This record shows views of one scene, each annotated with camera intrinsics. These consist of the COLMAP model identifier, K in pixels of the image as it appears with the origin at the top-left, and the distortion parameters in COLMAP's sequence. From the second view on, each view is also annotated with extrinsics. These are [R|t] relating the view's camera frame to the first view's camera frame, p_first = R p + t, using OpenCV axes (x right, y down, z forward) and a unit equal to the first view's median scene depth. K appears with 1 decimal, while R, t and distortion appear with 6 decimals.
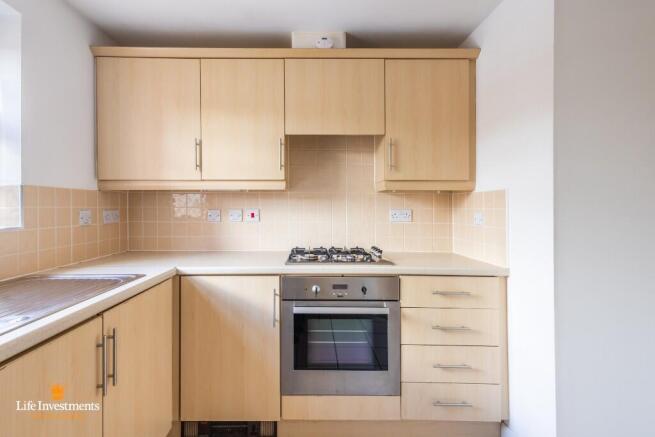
lens RADIAL K [[302.8, 0, 312.7], [0, 302.8, 207.7], [0, 0, 1]] dist [0.010876, -0.001974]
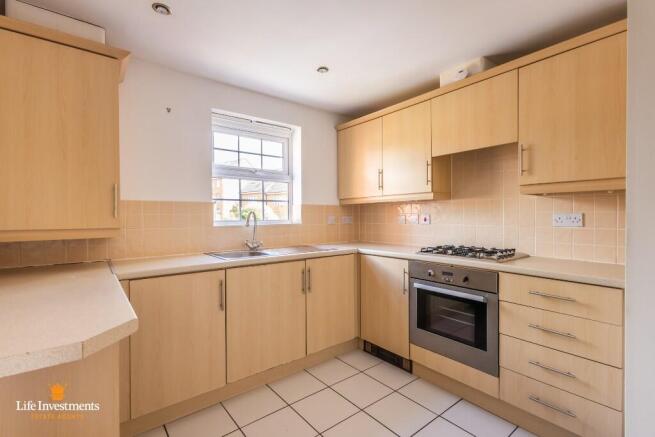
lens RADIAL K [[302.8, 0, 328.2], [0, 302.8, 218.1], [0, 0, 1]] dist [0.010876, -0.001974]
pose [[0.620733, -0.001798, -0.784020, 0.675850], [0.007560, 0.999965, 0.003693, 0.013551], [0.783986, -0.008220, 0.620724, -0.168303]]
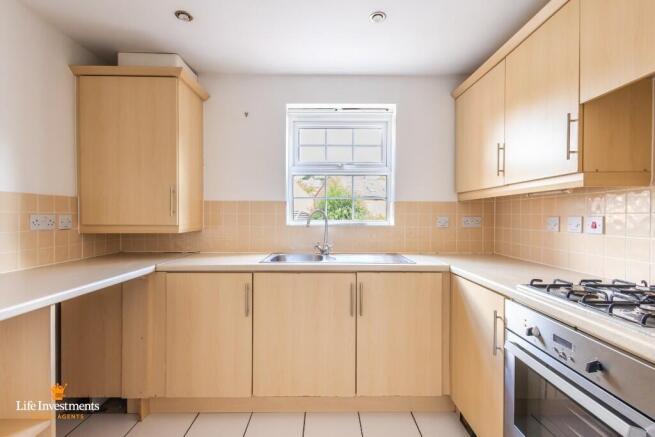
lens RADIAL K [[302.8, 0, 324.3], [0, 302.8, 218.6], [0, 0, 1]] dist [0.010876, -0.001974]
pose [[0.000729, 0.008209, -0.999966, 0.604973], [-0.004012, 0.999958, 0.008206, 0.008417], [0.999992, 0.004006, 0.000762, 0.445695]]
